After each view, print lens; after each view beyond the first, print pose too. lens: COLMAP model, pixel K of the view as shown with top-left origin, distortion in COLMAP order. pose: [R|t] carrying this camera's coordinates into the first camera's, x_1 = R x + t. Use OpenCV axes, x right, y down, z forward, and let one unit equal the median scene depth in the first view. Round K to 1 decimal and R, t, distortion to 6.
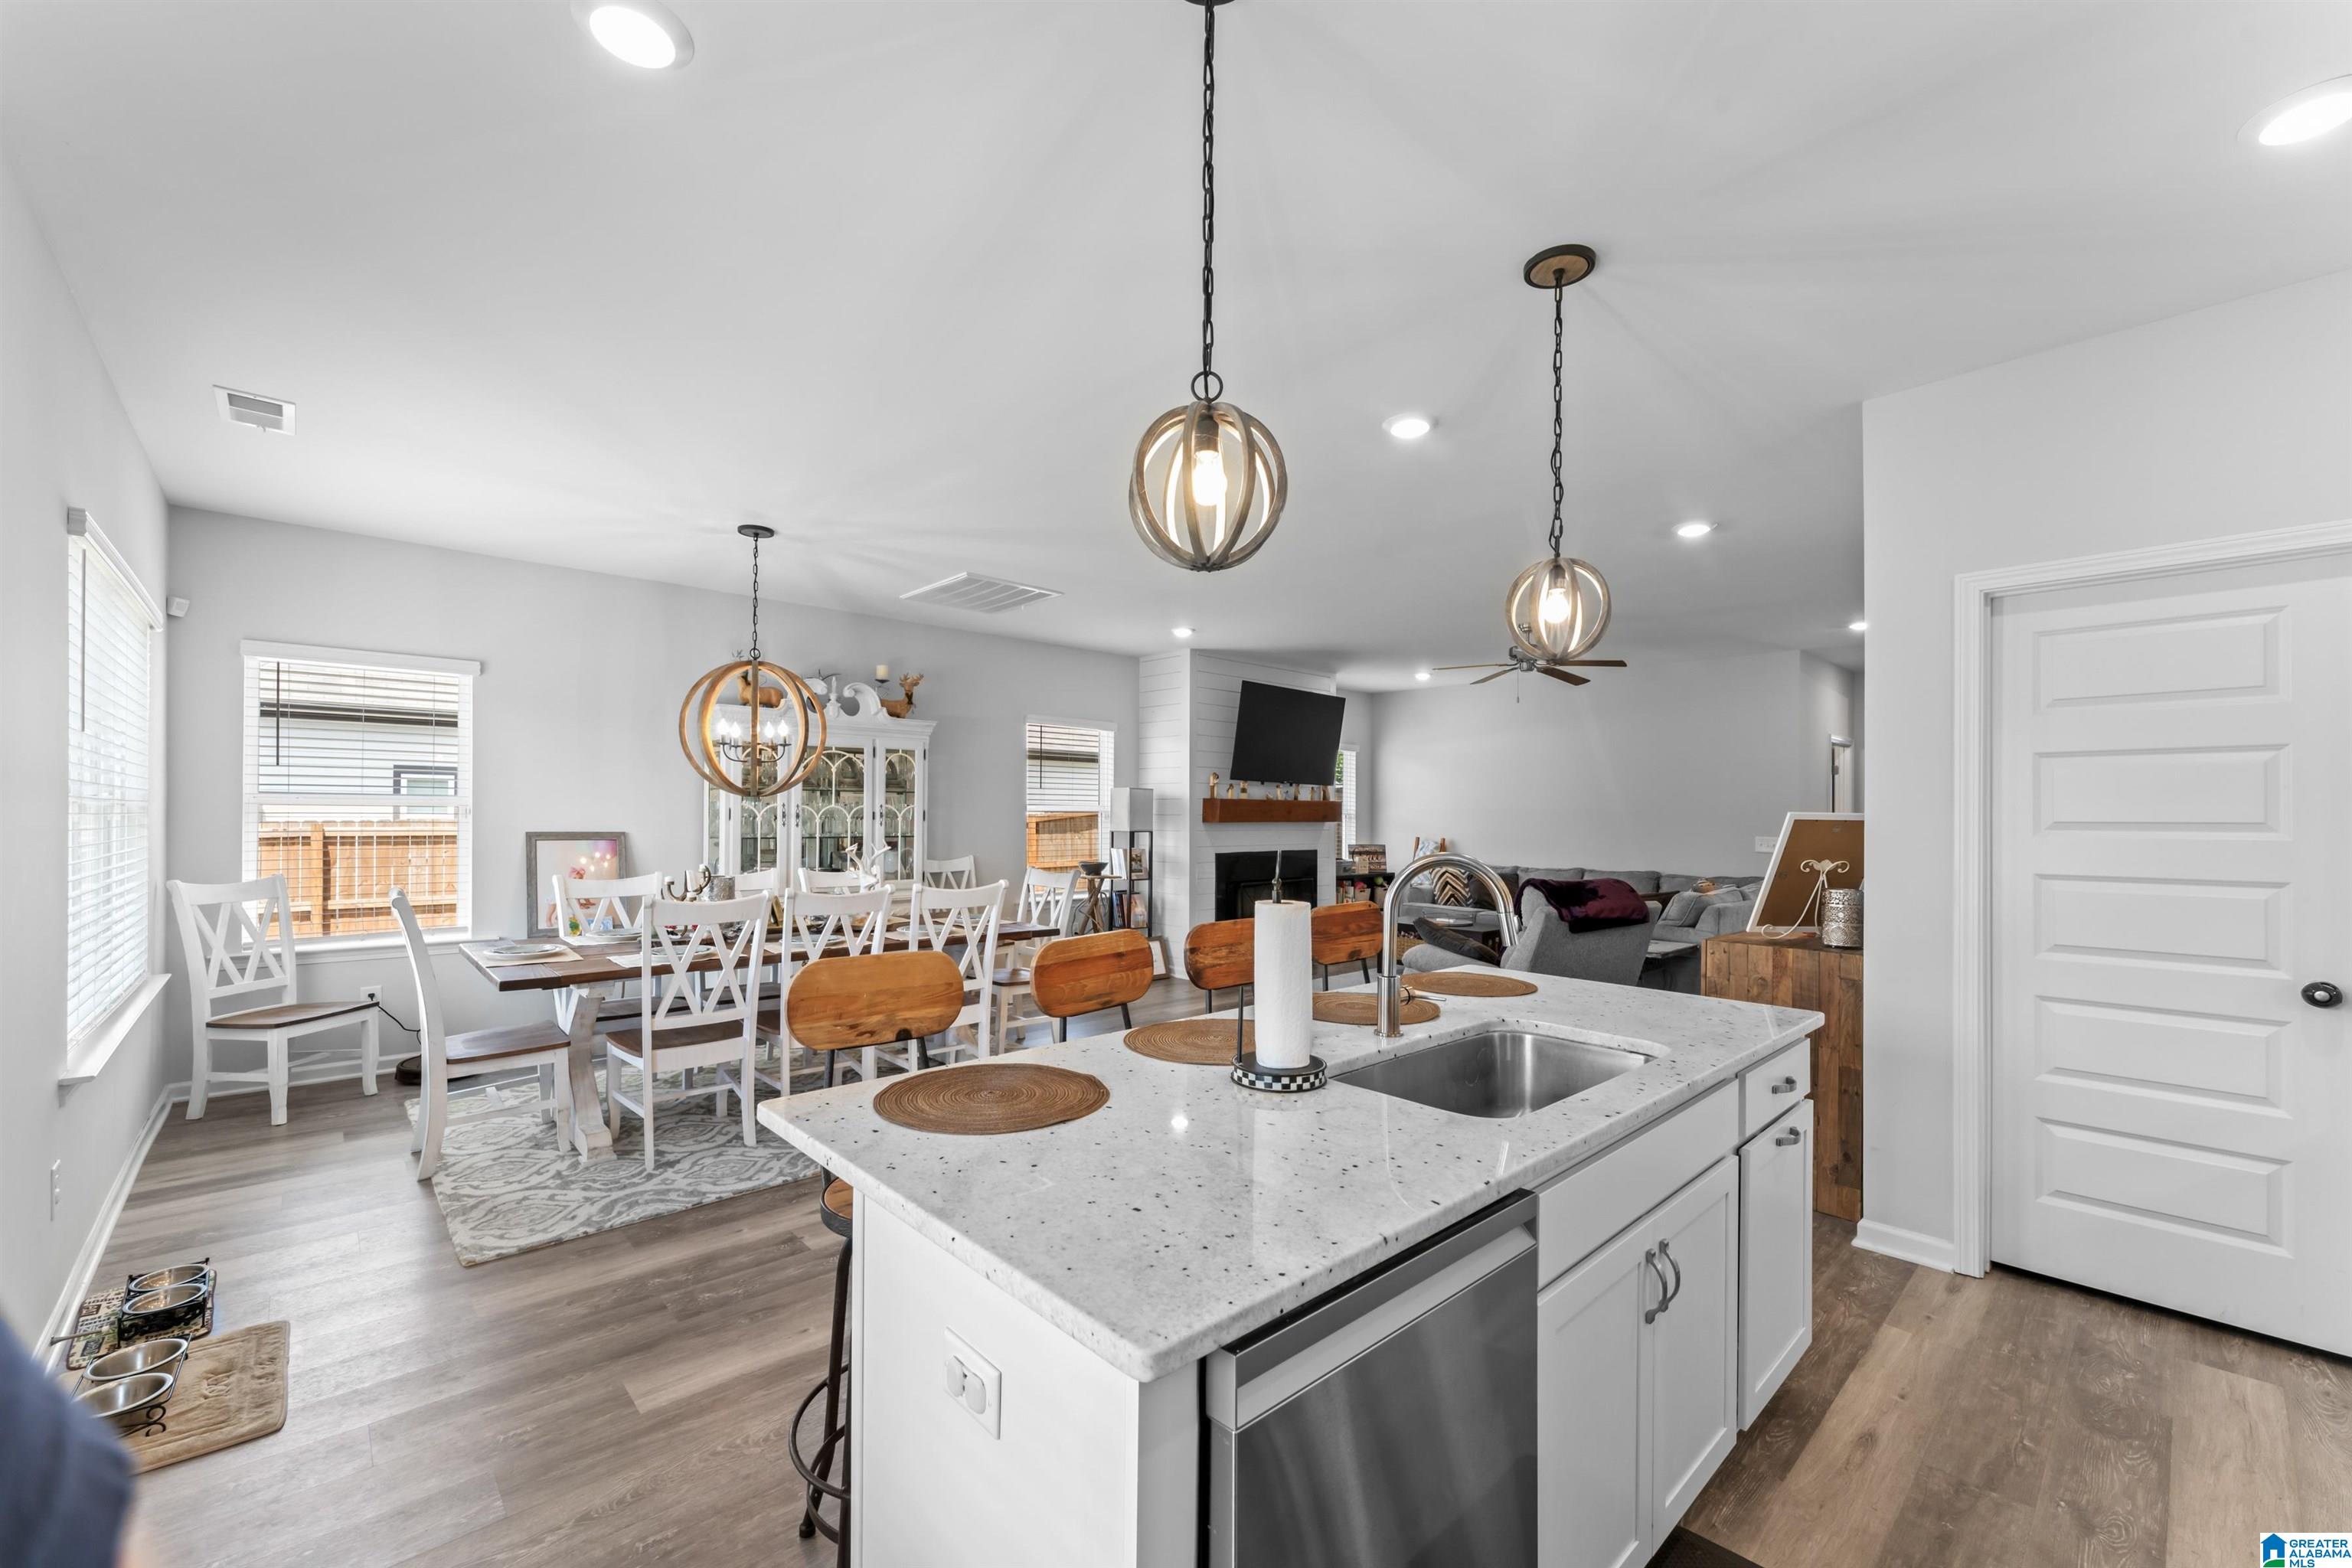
lens RADIAL K [[930.1, 0, 1173.6], [0, 930.1, 791.2], [0, 0, 1]] dist [0.009934, 0.000093]
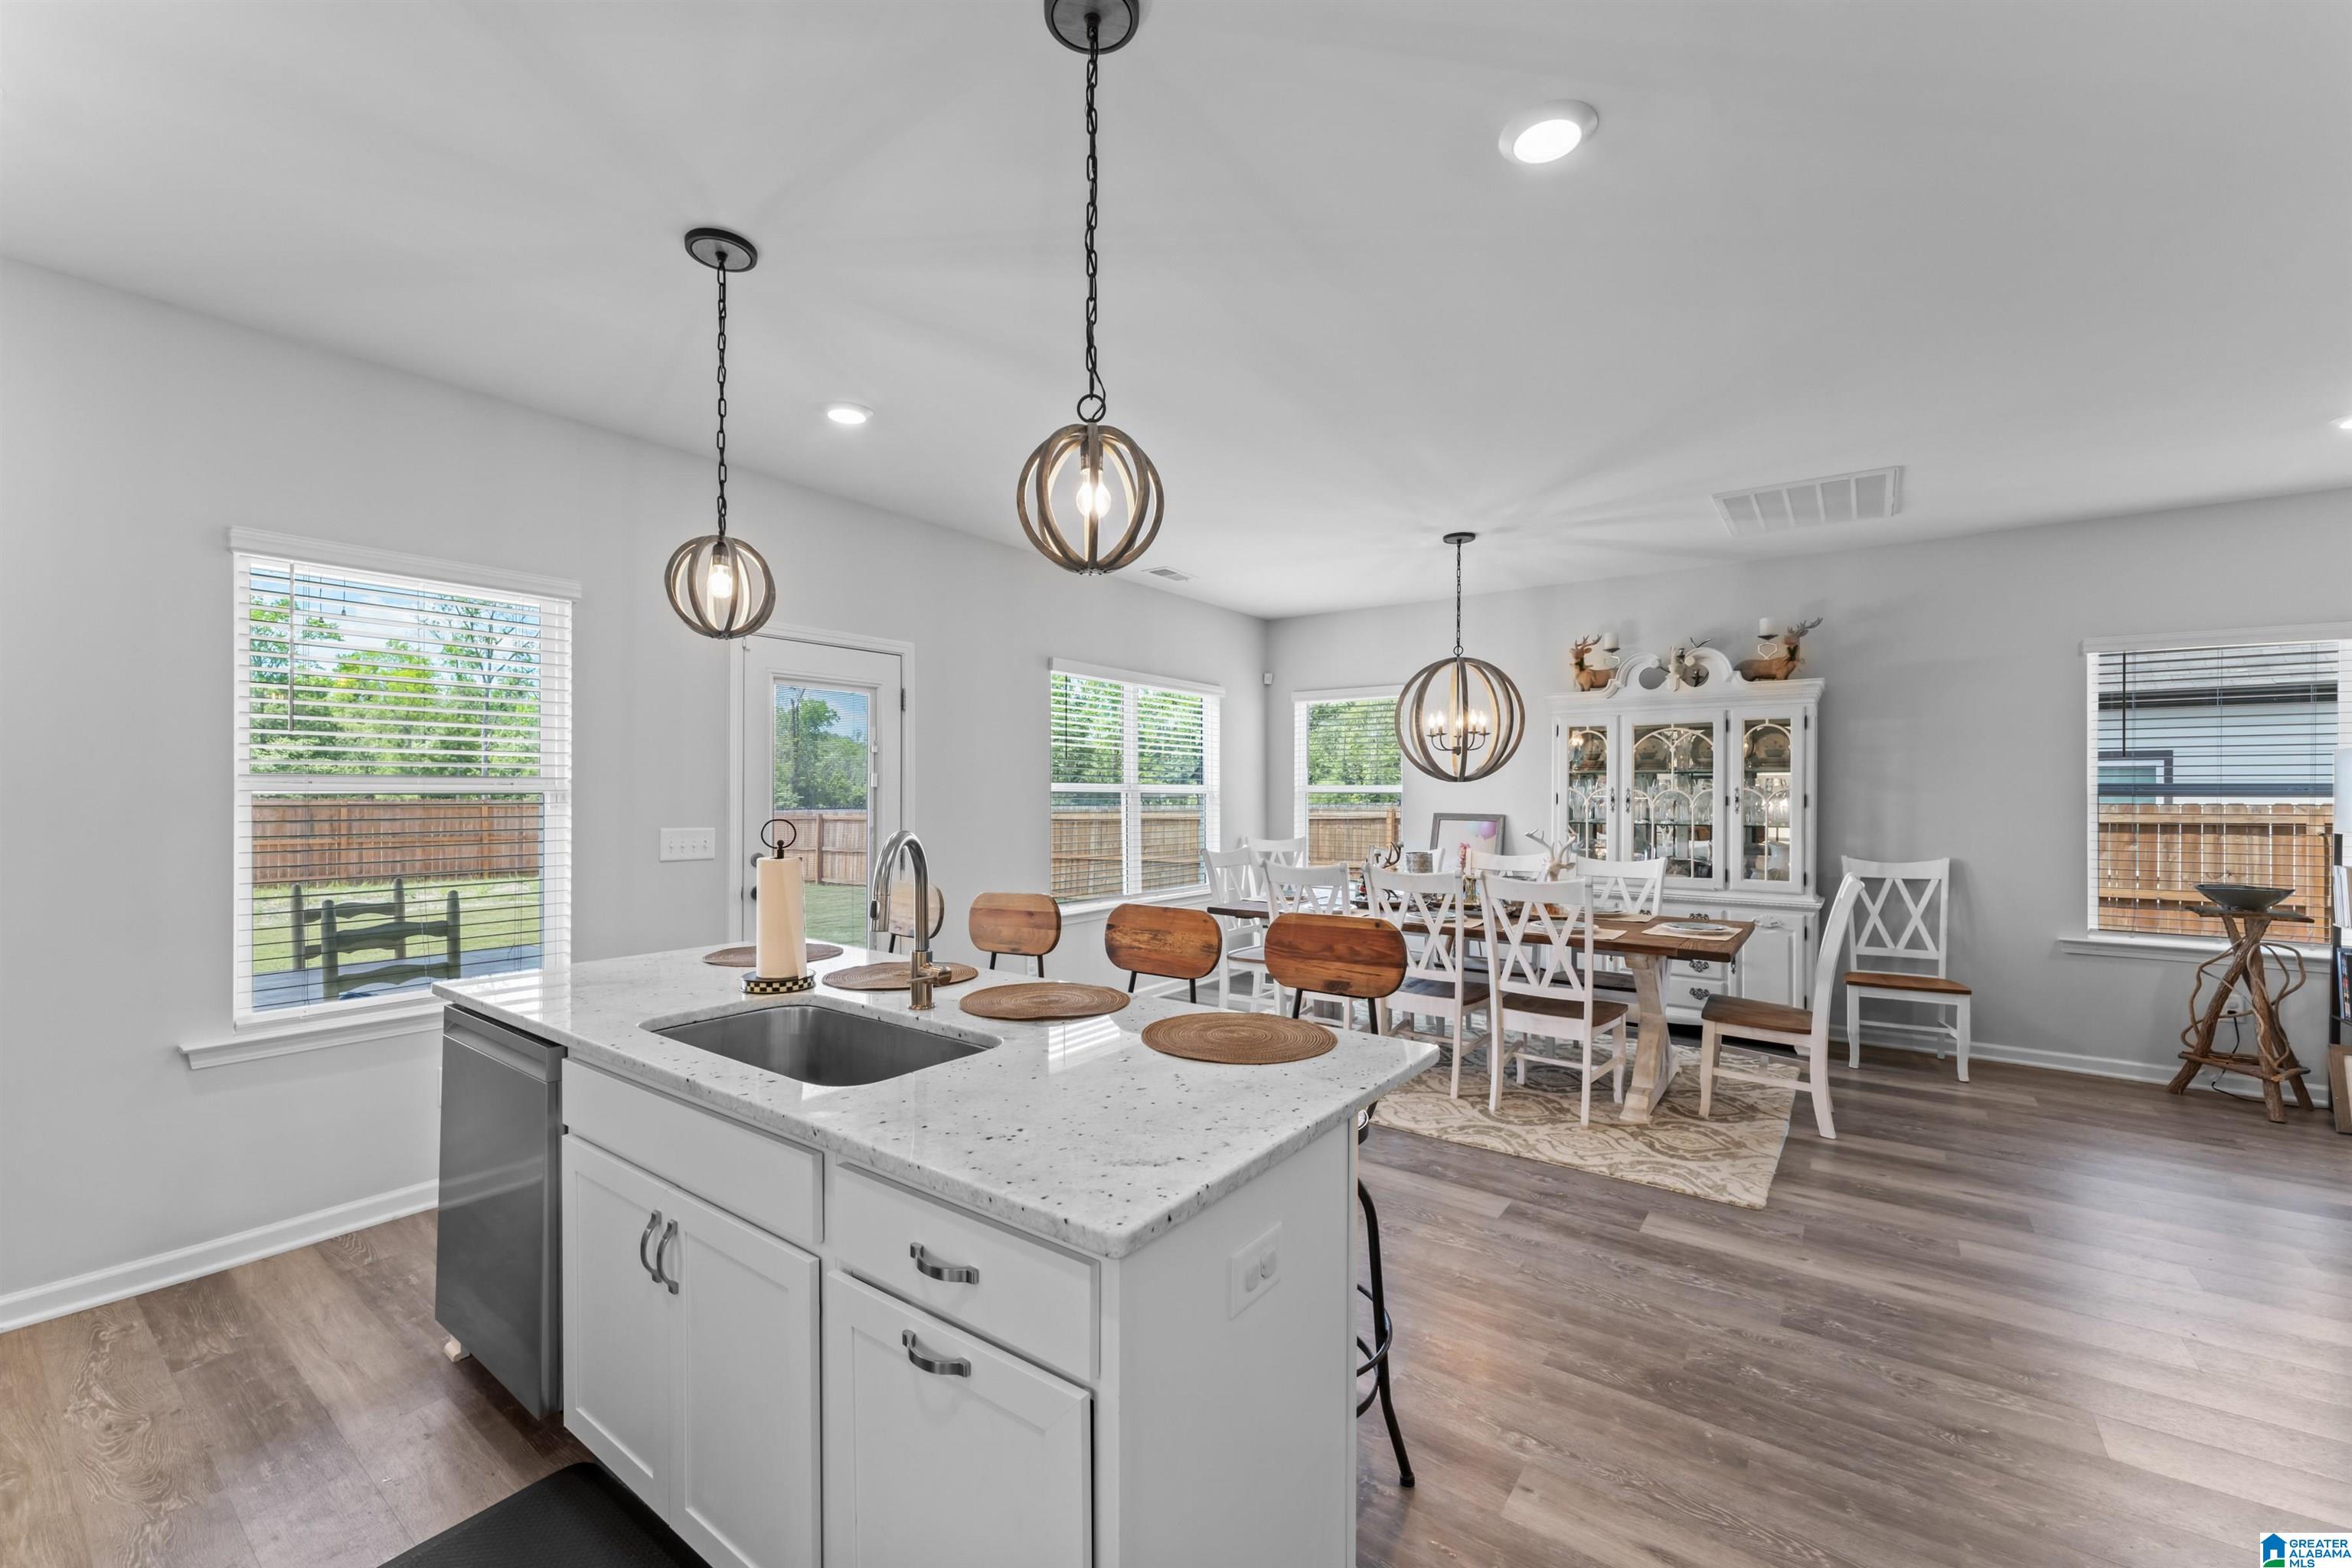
lens RADIAL K [[930.1, 0, 1178.8], [0, 930.1, 799.6], [0, 0, 1]] dist [0.009934, 0.000093]
pose [[0.189593, -0.001207, -0.981862, 0.467829], [0.021651, 0.999761, 0.002952, 0.013163], [0.981624, -0.021818, 0.189574, 0.394422]]
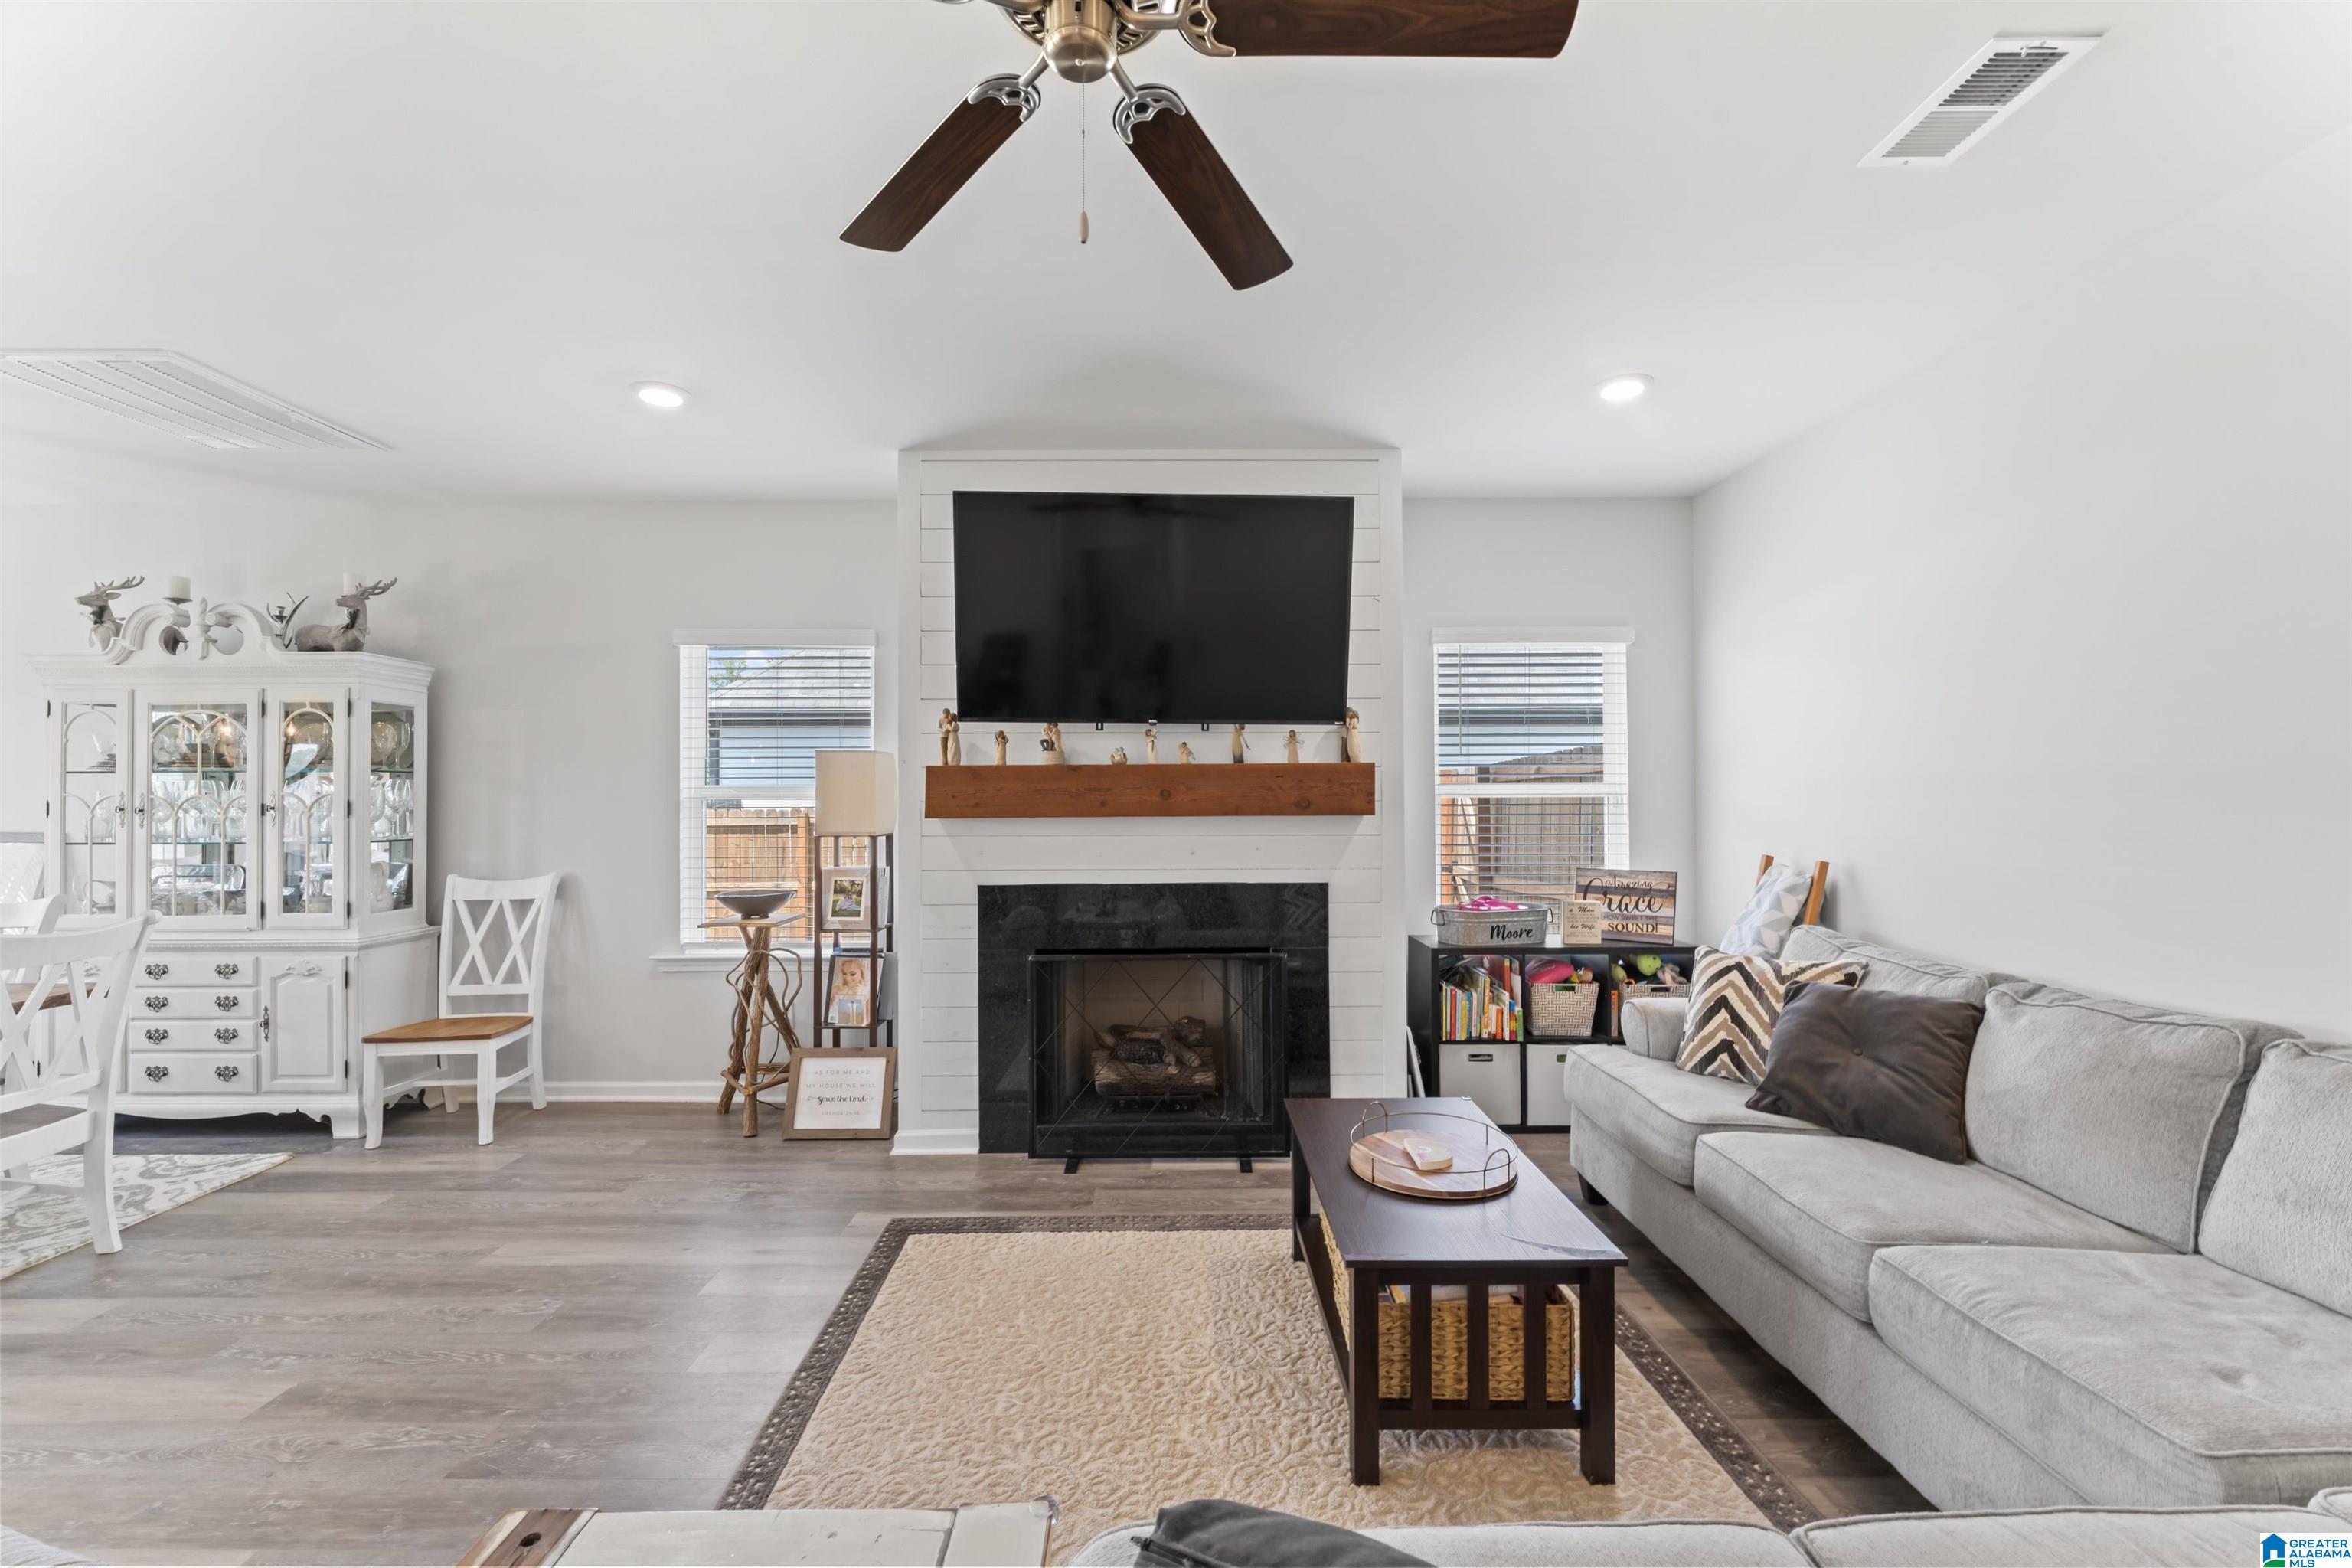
lens RADIAL K [[971.3, 0, 1178.1], [0, 971.3, 792.3], [0, 0, 1]] dist [-0.000333, 0.000166]
pose [[0.732374, -0.016444, -0.680704, 0.654017], [0.027449, 0.999609, 0.005385, 0.031442], [0.680350, -0.022628, 0.732538, 1.057058]]
